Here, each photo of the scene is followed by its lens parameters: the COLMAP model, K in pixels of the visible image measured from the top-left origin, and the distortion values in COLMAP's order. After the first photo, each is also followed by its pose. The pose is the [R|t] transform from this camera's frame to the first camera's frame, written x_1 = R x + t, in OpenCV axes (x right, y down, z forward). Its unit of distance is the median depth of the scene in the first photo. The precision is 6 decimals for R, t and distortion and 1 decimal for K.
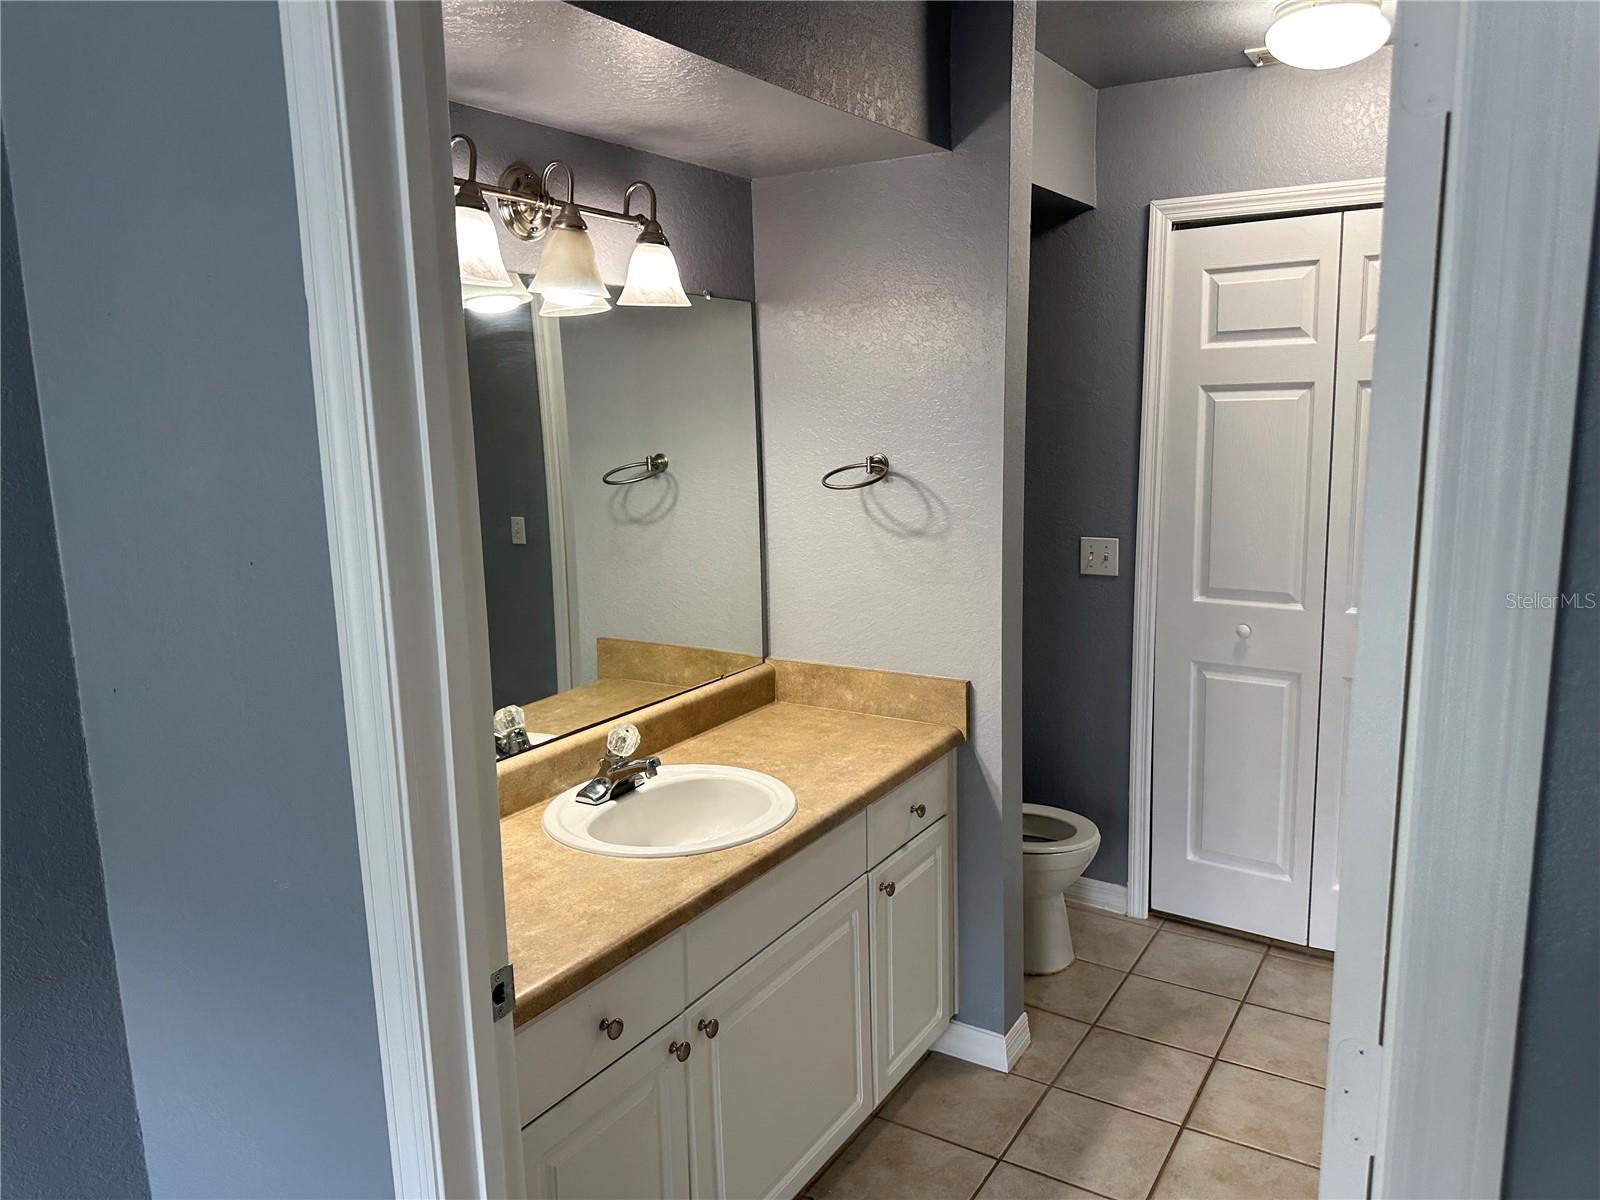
lens RADIAL K [[1149.1, 0, 800.4], [0, 1149.1, 593.3], [0, 0, 1]] dist [0.036124, -0.055037]
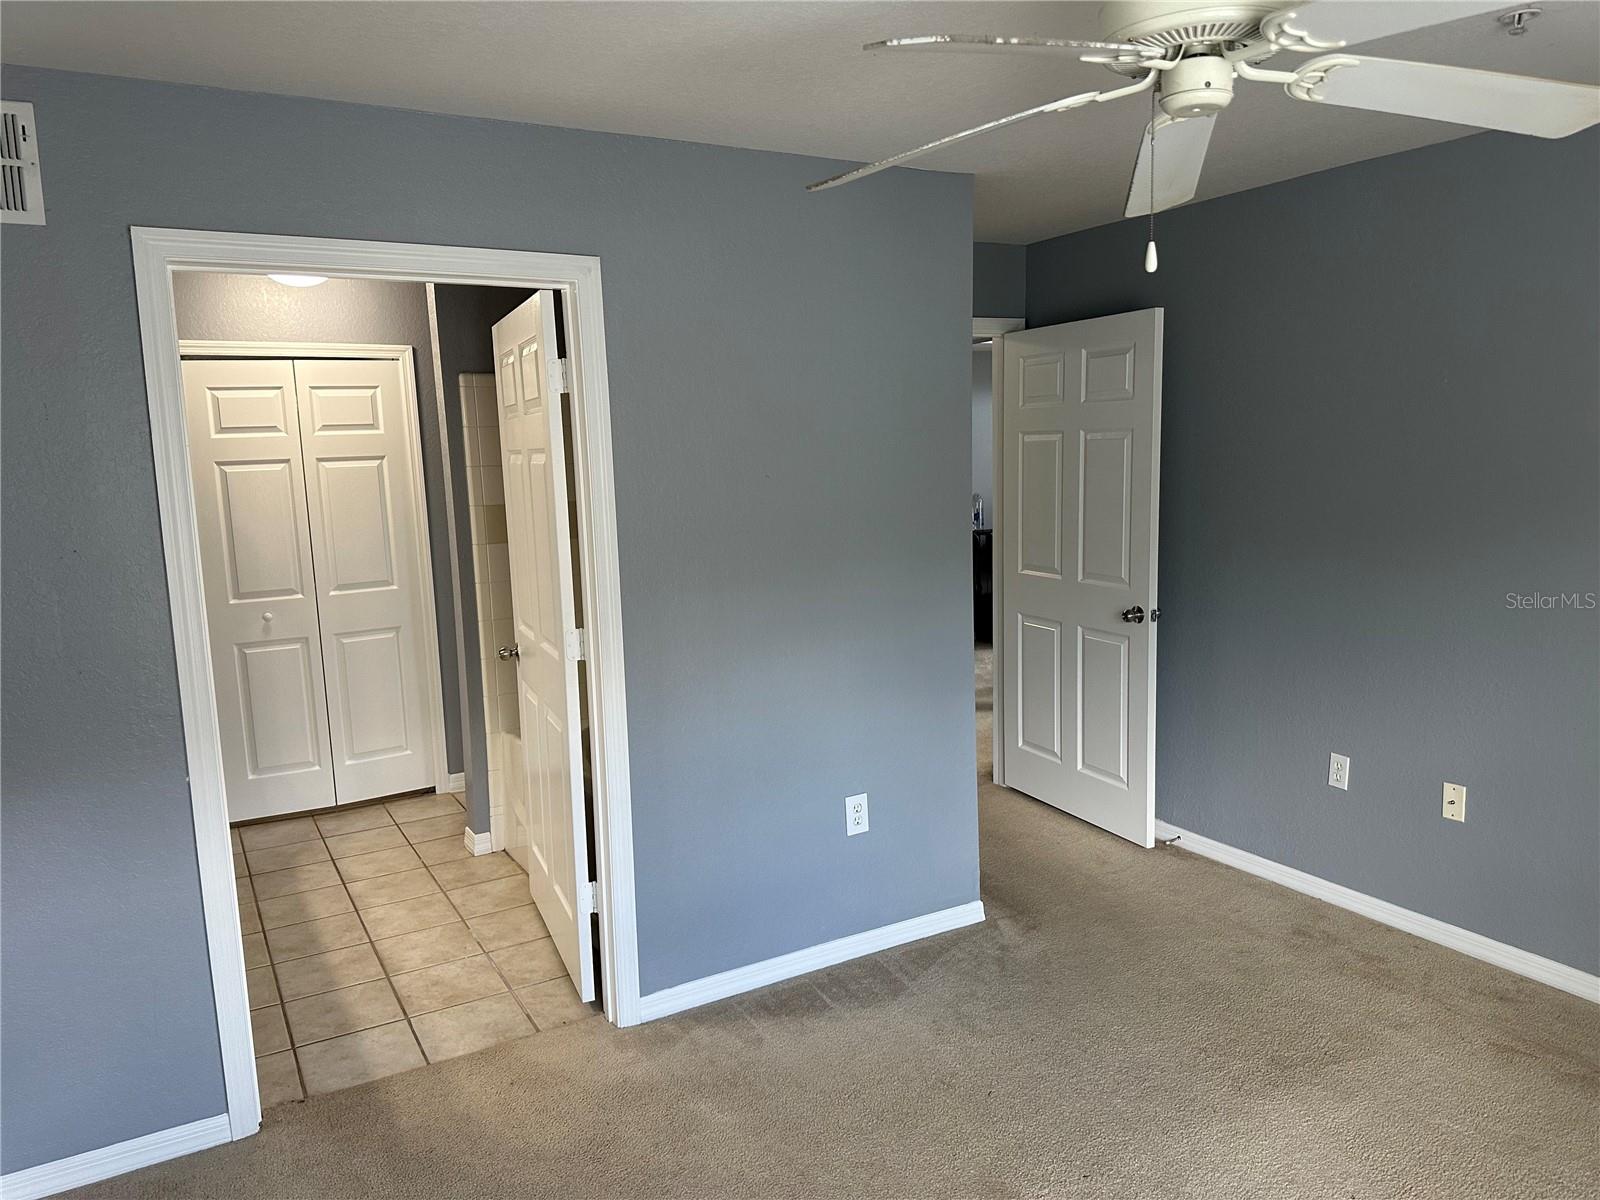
lens RADIAL K [[1149.1, 0, 799.8], [0, 1149.1, 599.7], [0, 0, 1]] dist [0.036124, -0.055037]
pose [[0.467264, -0.107560, 0.877551, -0.661516], [0.177504, 0.983775, 0.026066, 0.098559], [-0.866116, 0.143589, 0.478775, -0.383217]]
